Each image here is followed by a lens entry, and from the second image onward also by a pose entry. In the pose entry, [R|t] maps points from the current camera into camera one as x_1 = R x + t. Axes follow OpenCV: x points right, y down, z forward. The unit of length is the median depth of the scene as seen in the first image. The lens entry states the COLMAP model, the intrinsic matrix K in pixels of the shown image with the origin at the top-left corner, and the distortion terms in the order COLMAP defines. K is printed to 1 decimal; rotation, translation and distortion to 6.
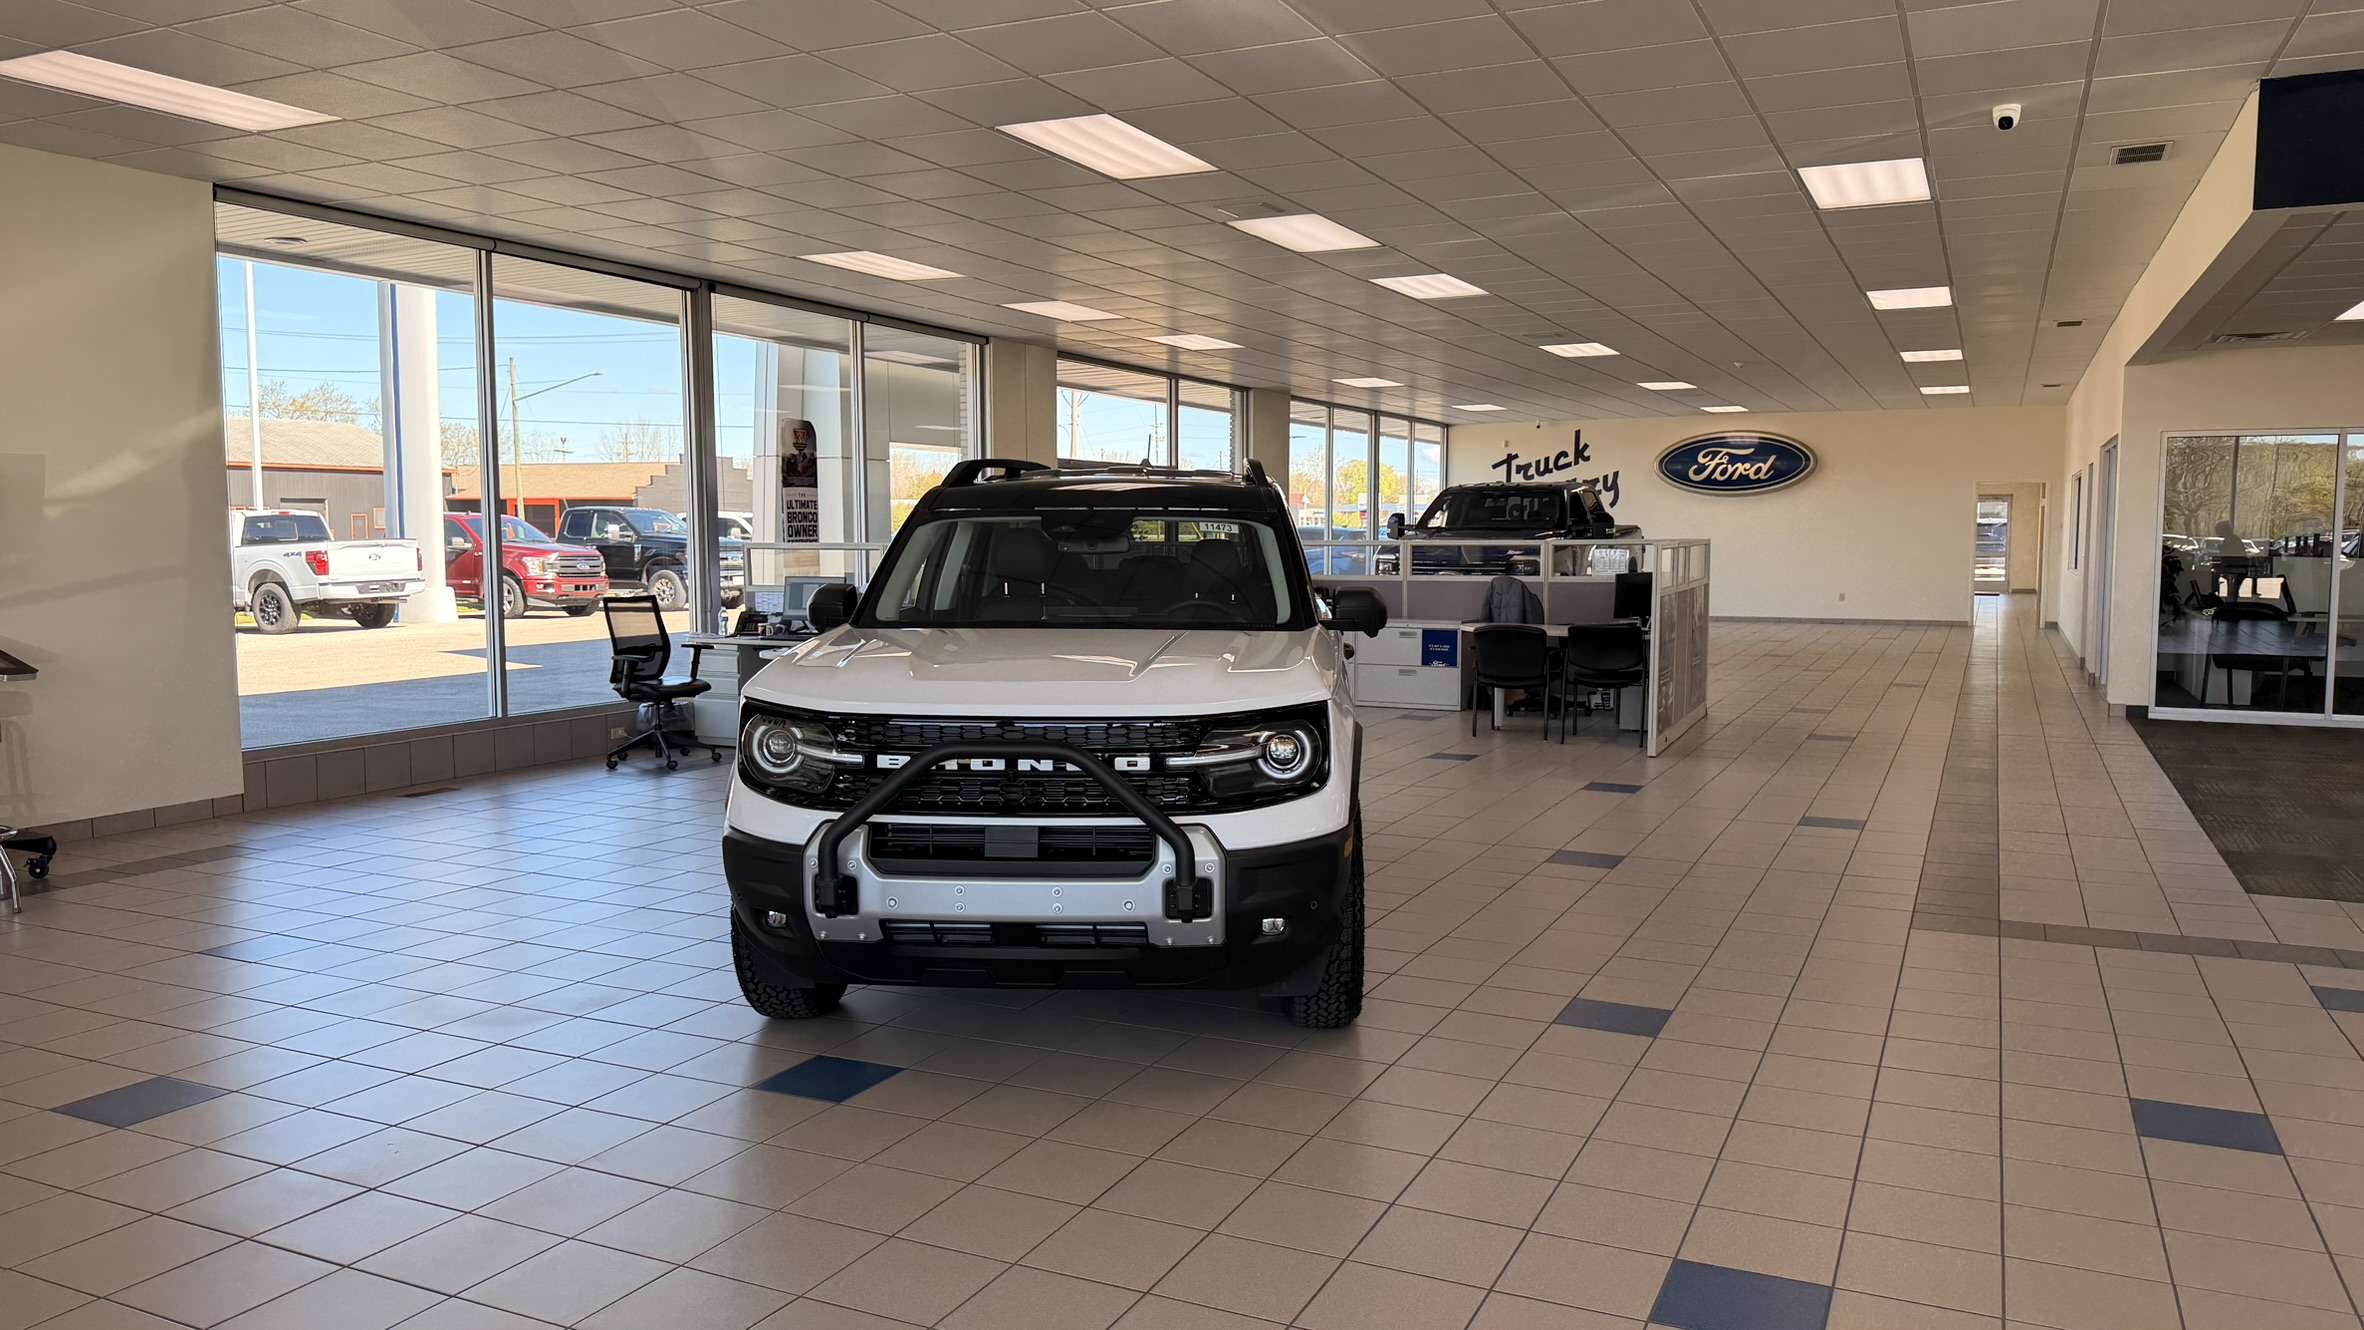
lens RADIAL K [[1660.5, 0, 1182.0], [0, 1660.5, 665.0], [0, 0, 1]] dist [0.102405, -0.005771]
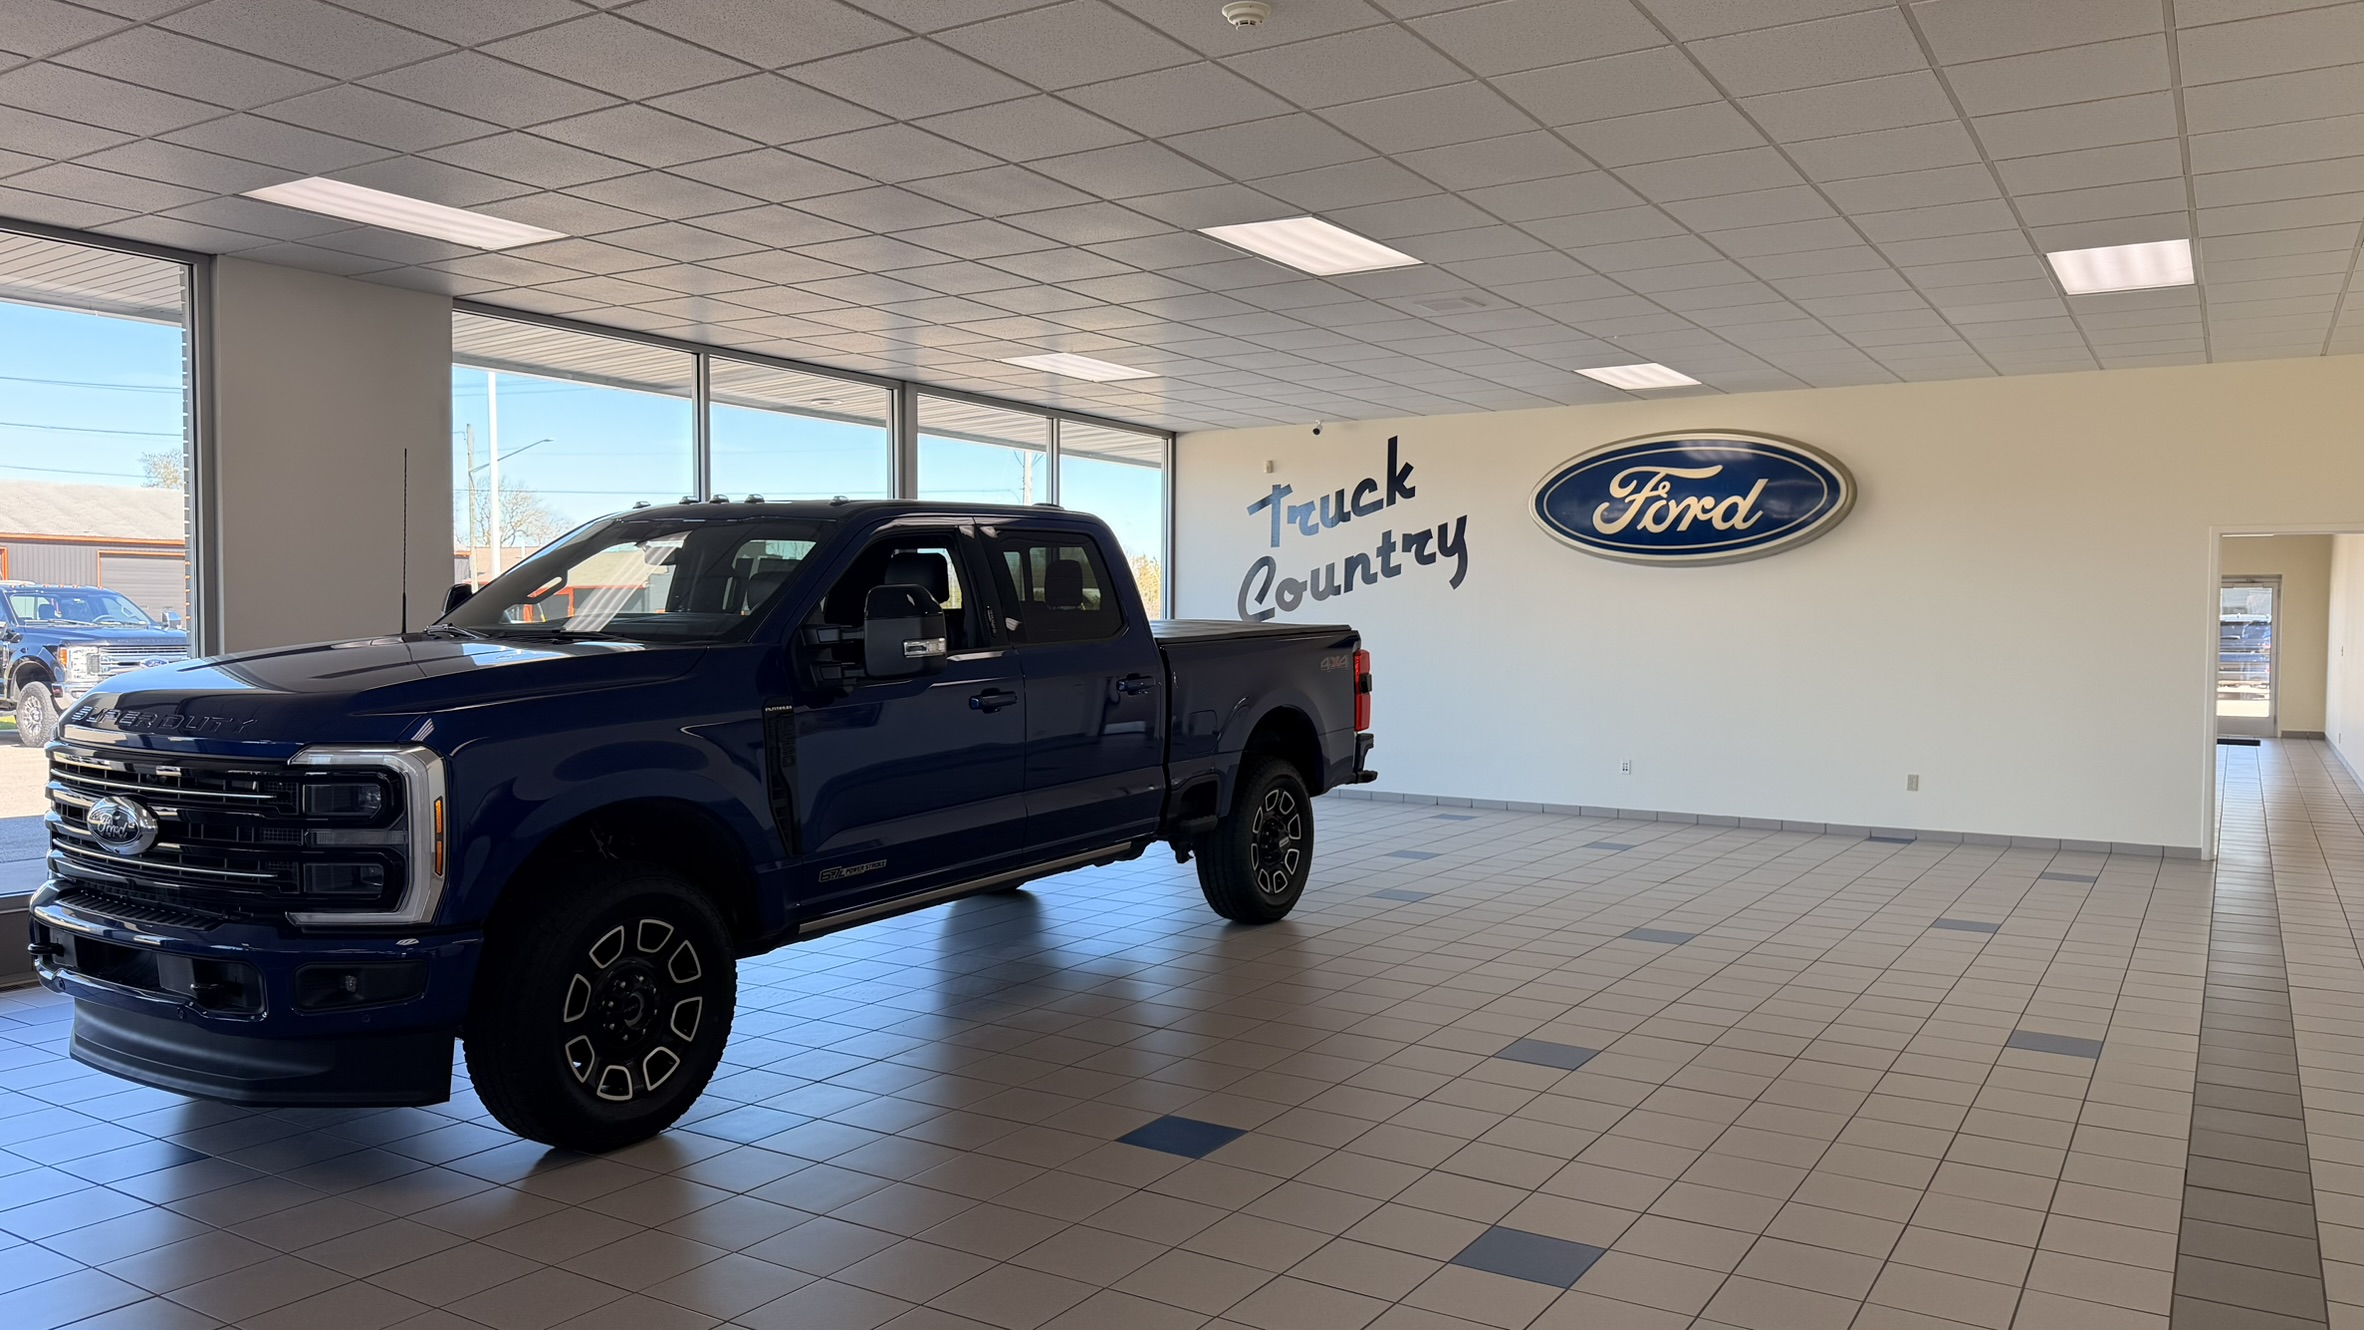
lens RADIAL K [[1689.9, 0, 1182.0], [0, 1689.9, 665.0], [0, 0, 1]] dist [0.074297, -0.001715]
pose [[0.992842, 0.011216, -0.118909, 0.230518], [-0.018208, 0.998157, -0.057881, -0.038784], [0.118041, 0.059632, 0.991217, 0.472884]]
